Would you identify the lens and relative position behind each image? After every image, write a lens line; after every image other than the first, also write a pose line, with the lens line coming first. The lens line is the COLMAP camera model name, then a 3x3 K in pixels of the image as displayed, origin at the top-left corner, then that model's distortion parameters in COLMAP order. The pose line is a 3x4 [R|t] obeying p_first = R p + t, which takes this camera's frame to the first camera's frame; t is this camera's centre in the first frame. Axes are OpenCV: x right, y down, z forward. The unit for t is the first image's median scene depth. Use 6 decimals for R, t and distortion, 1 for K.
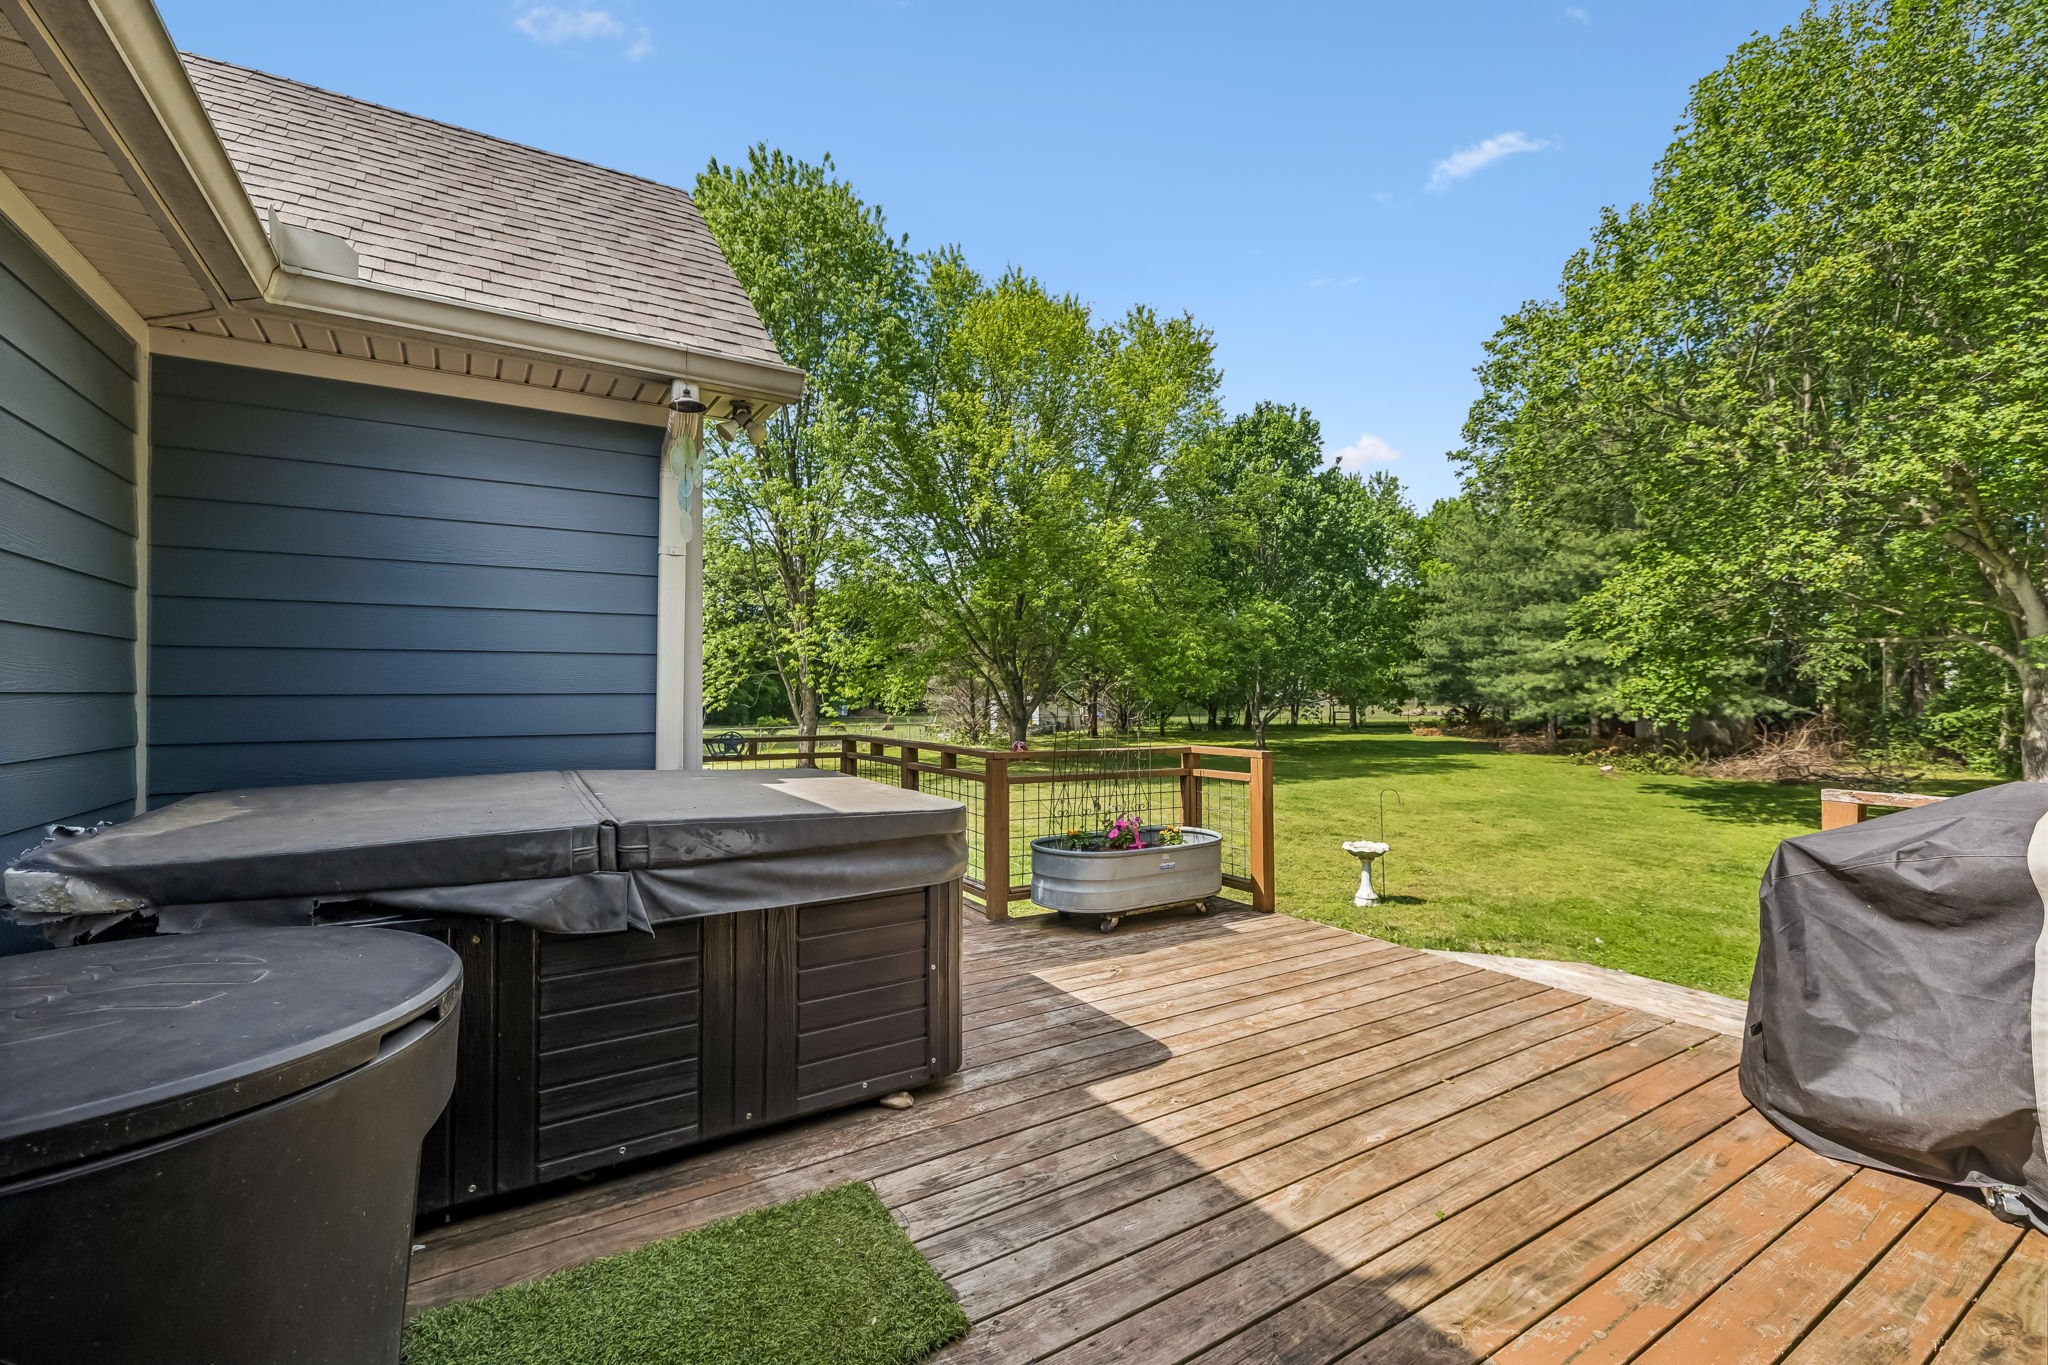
lens RADIAL K [[864.4, 0, 1034.2], [0, 864.4, 689.5], [0, 0, 1]] dist [0.001314, -0.000364]
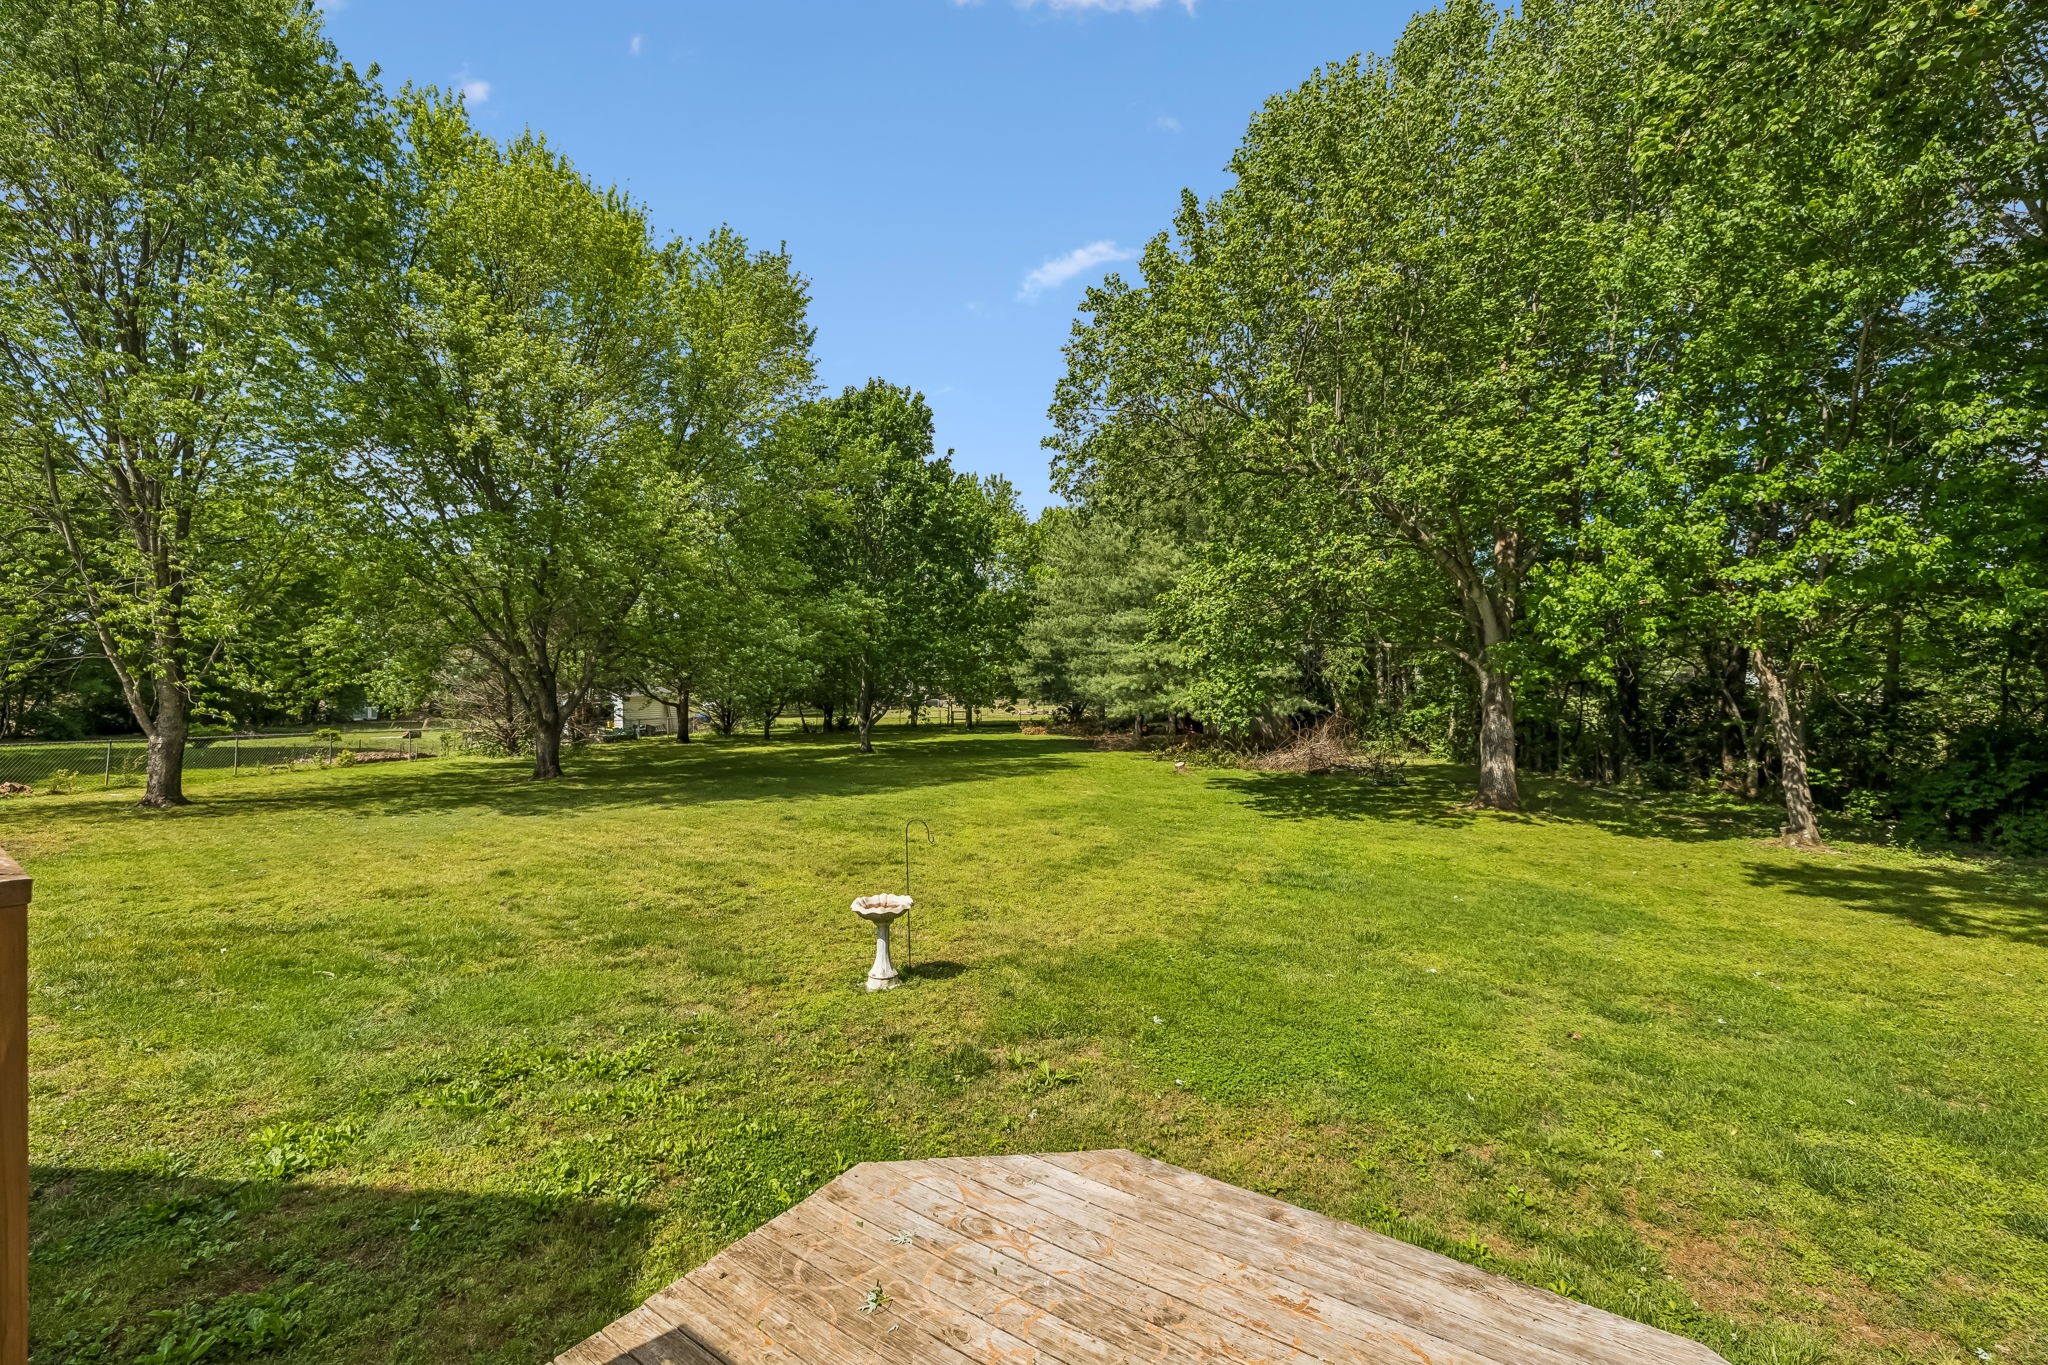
lens RADIAL K [[864.4, 0, 1034.2], [0, 864.4, 689.5], [0, 0, 1]] dist [0.001314, -0.000364]
pose [[0.915860, 0.005168, 0.401465, 0.067324], [-0.005292, 0.999986, -0.000800, 0.001450], [-0.401463, -0.001392, 0.915874, 0.094818]]
